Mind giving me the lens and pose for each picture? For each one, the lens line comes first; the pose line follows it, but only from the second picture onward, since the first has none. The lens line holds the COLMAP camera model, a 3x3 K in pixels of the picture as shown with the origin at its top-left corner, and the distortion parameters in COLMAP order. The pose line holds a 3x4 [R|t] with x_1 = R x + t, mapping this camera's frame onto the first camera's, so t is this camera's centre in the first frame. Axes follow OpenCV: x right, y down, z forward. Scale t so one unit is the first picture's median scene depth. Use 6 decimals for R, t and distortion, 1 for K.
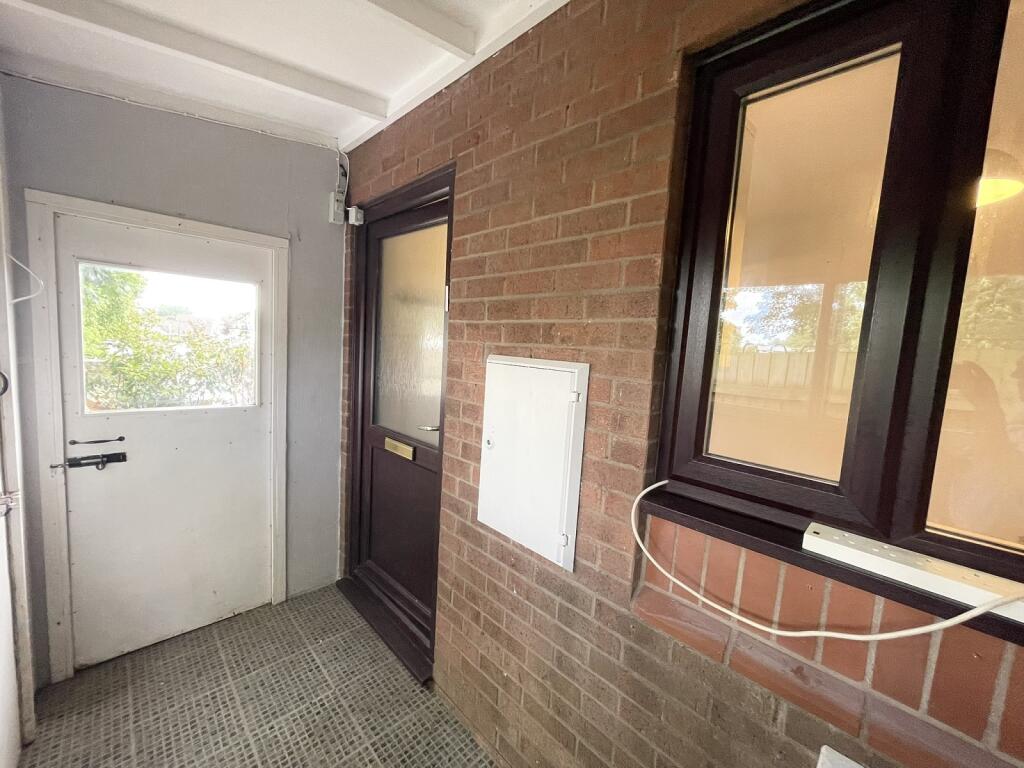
lens RADIAL K [[412.8, 0, 512.0], [0, 412.8, 384.0], [0, 0, 1]] dist [-0.000740, 0.001132]
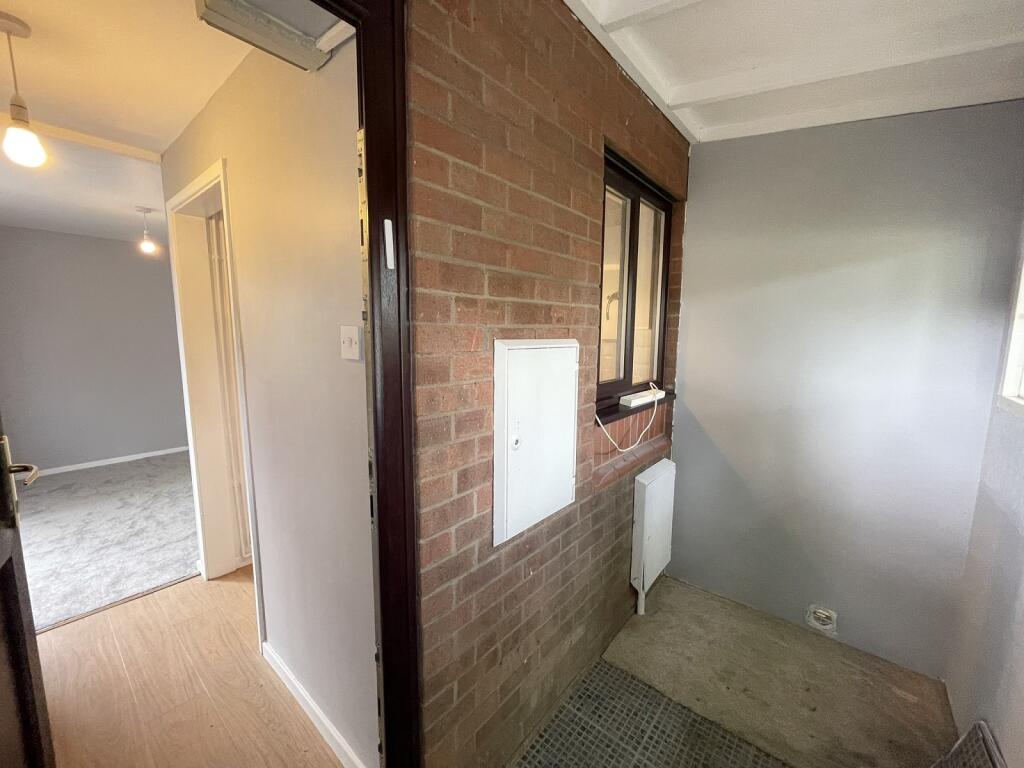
lens RADIAL K [[412.8, 0, 512.0], [0, 412.8, 384.0], [0, 0, 1]] dist [-0.000740, 0.001132]
pose [[-0.110806, -0.188457, 0.975810, -0.901384], [0.077727, 0.977206, 0.197553, -0.152463], [-0.990798, 0.097737, -0.093632, 1.121969]]
